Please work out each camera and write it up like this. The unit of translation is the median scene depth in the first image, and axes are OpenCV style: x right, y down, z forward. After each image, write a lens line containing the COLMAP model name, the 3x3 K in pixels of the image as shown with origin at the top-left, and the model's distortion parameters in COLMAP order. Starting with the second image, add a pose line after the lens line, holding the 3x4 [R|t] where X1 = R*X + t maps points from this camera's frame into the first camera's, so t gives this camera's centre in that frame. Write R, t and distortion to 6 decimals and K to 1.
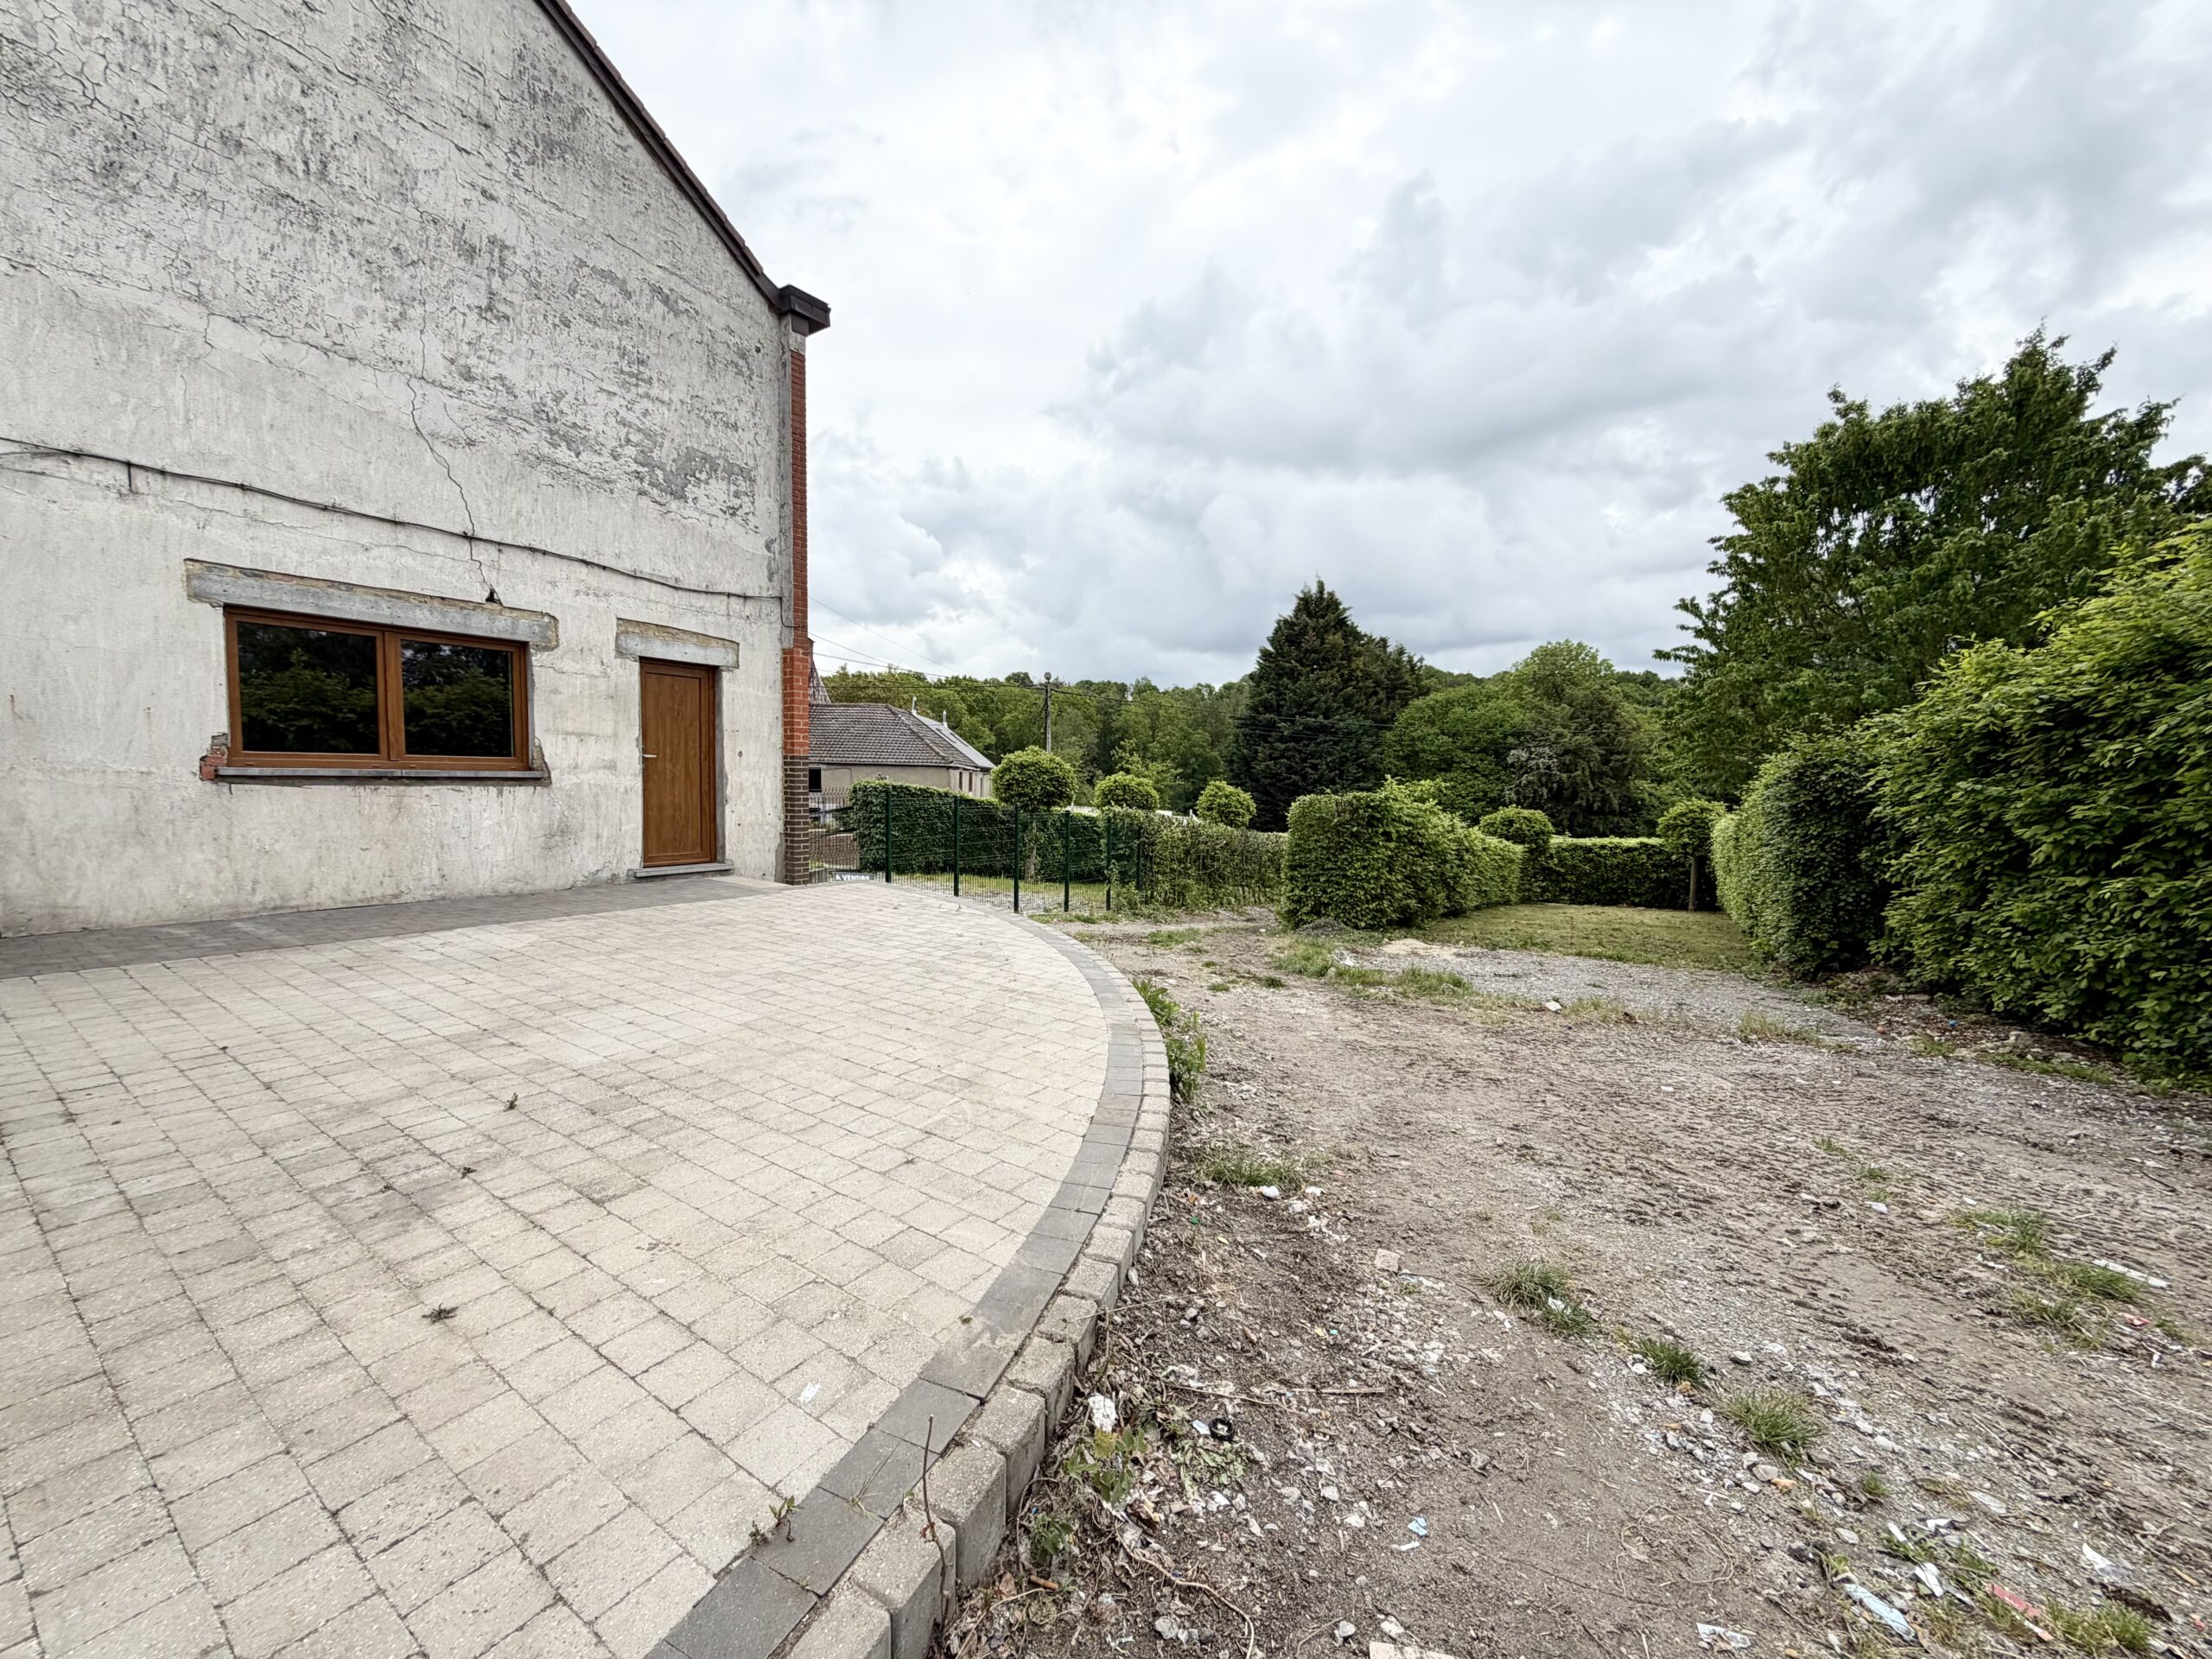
lens RADIAL K [[889.7, 0, 1110.4], [0, 889.7, 833.2], [0, 0, 1]] dist [-0.001093, -0.000039]
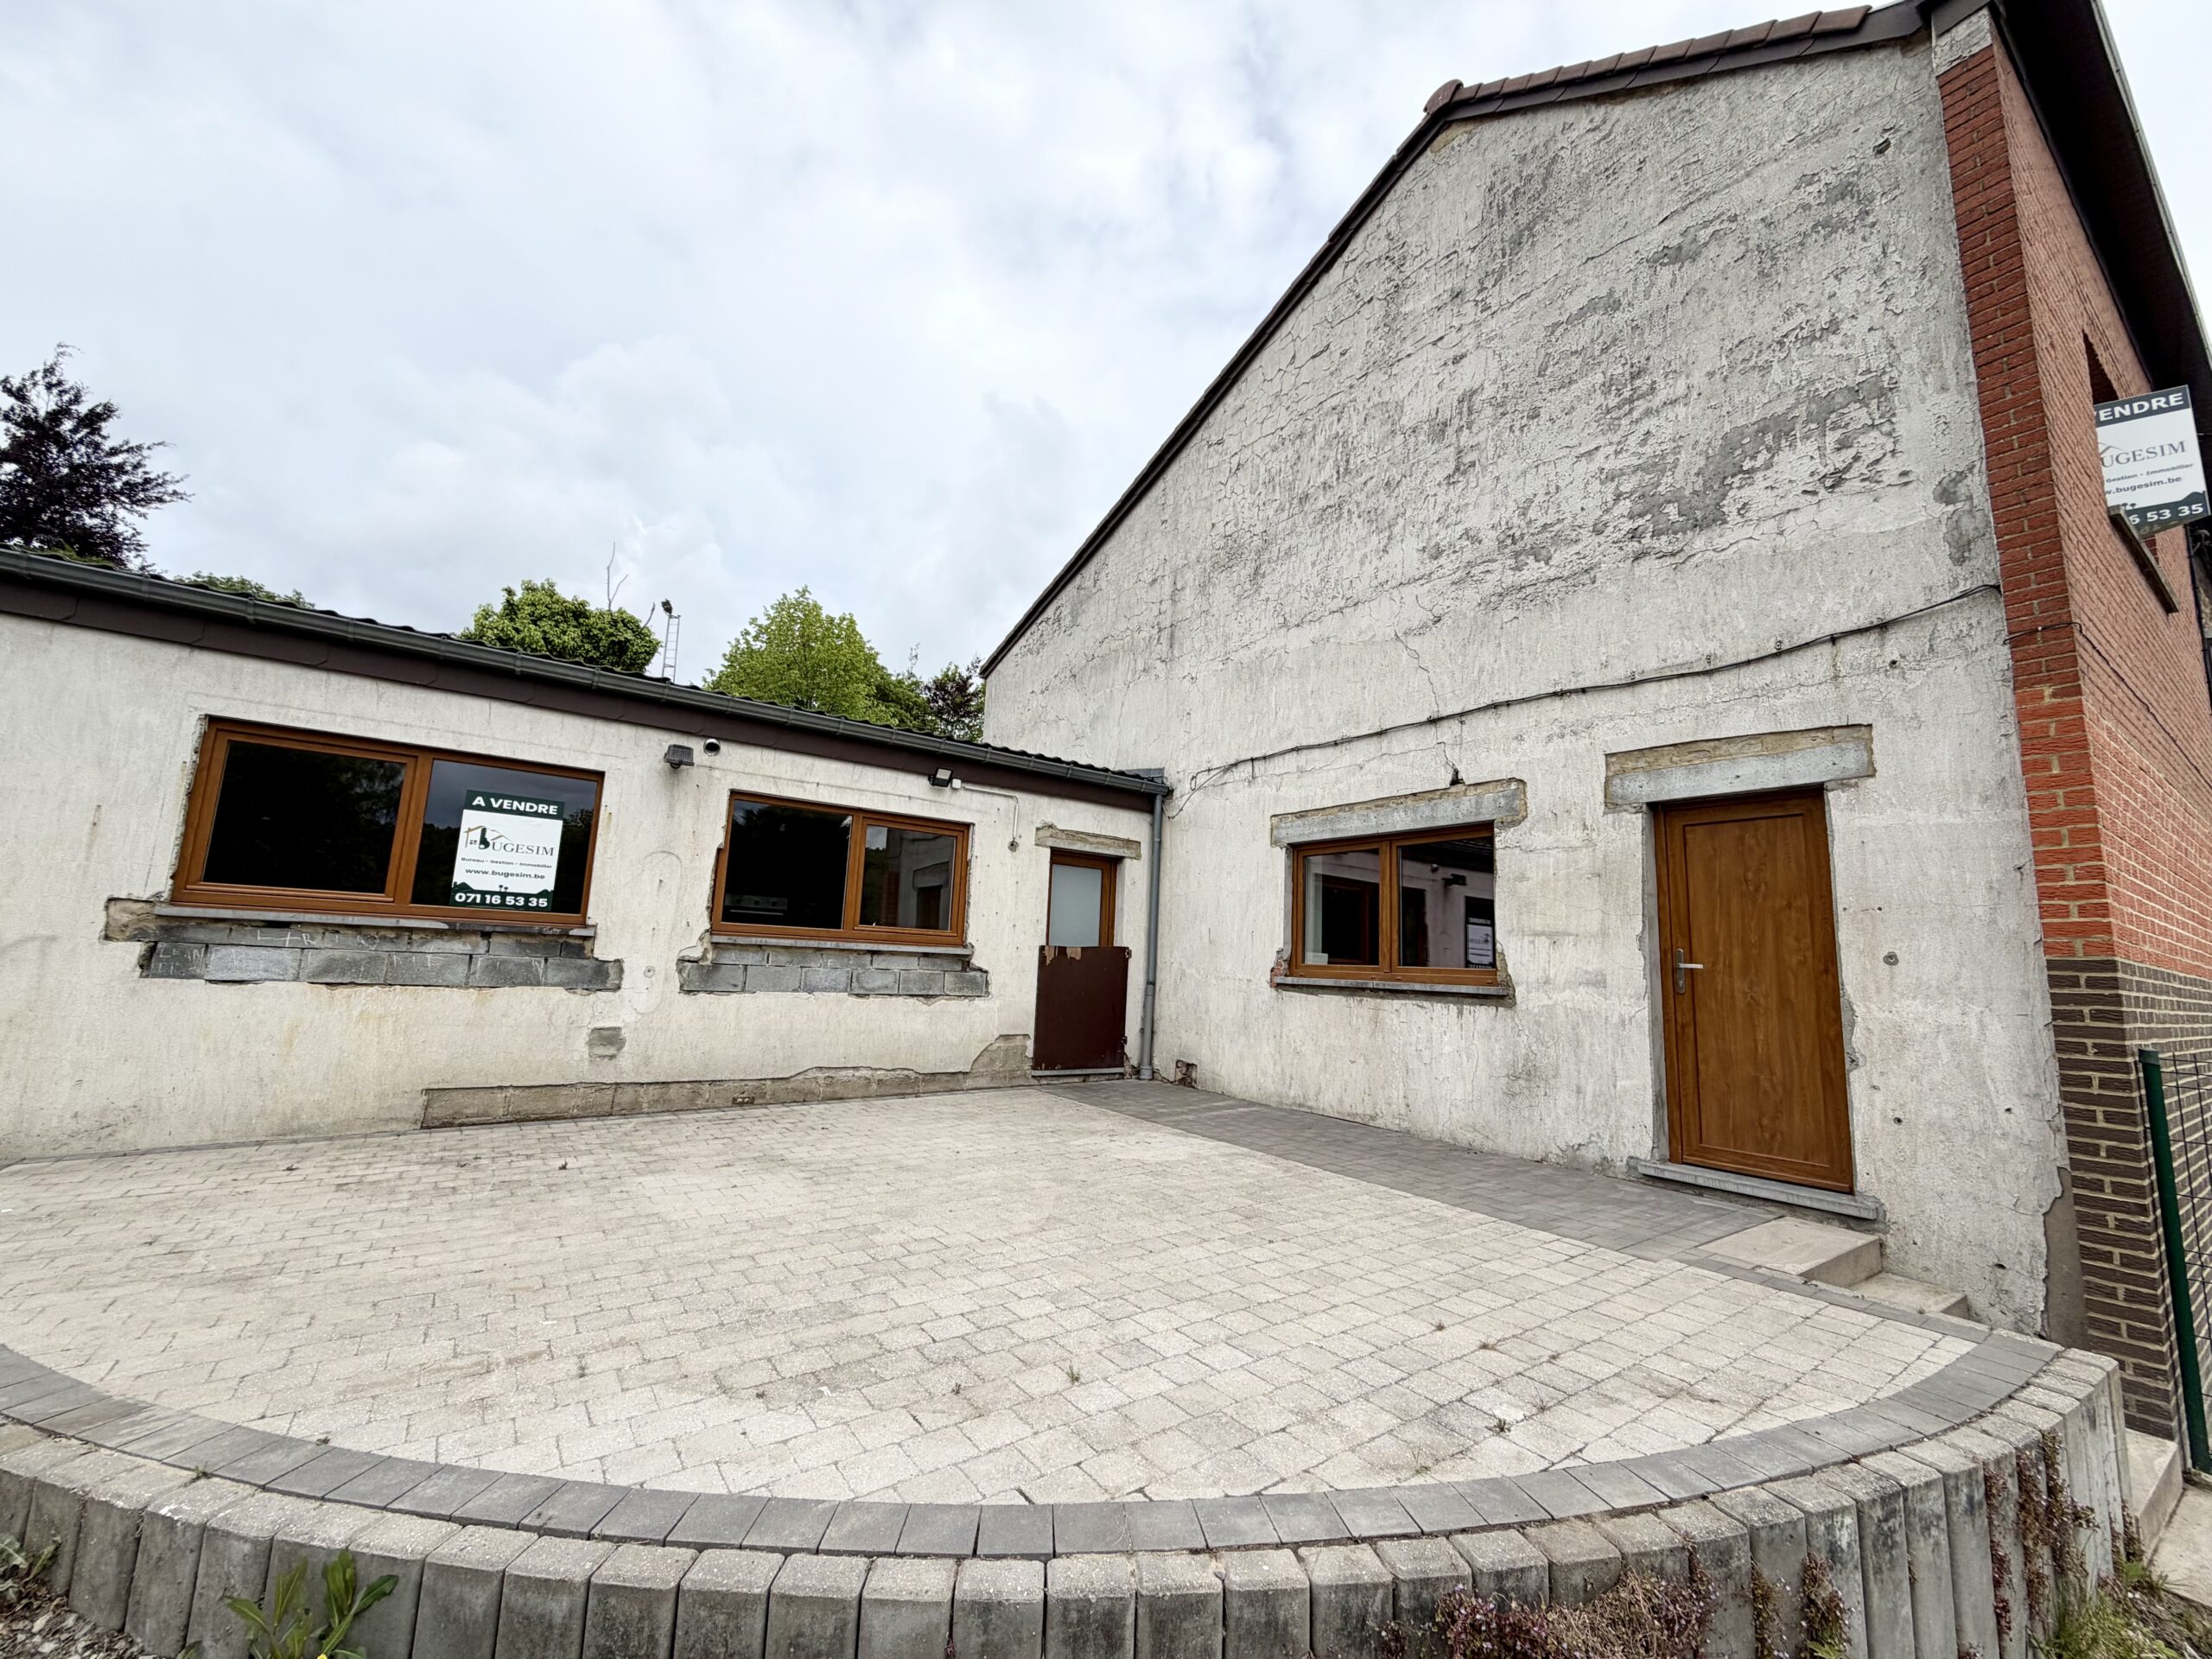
lens RADIAL K [[889.7, 0, 1110.4], [0, 889.7, 833.2], [0, 0, 1]] dist [-0.001093, -0.000039]
pose [[-0.362609, -0.173997, -0.915554, 0.172554], [-0.110215, 0.983528, -0.143264, -0.049667], [0.925401, 0.048959, -0.375814, 0.909464]]
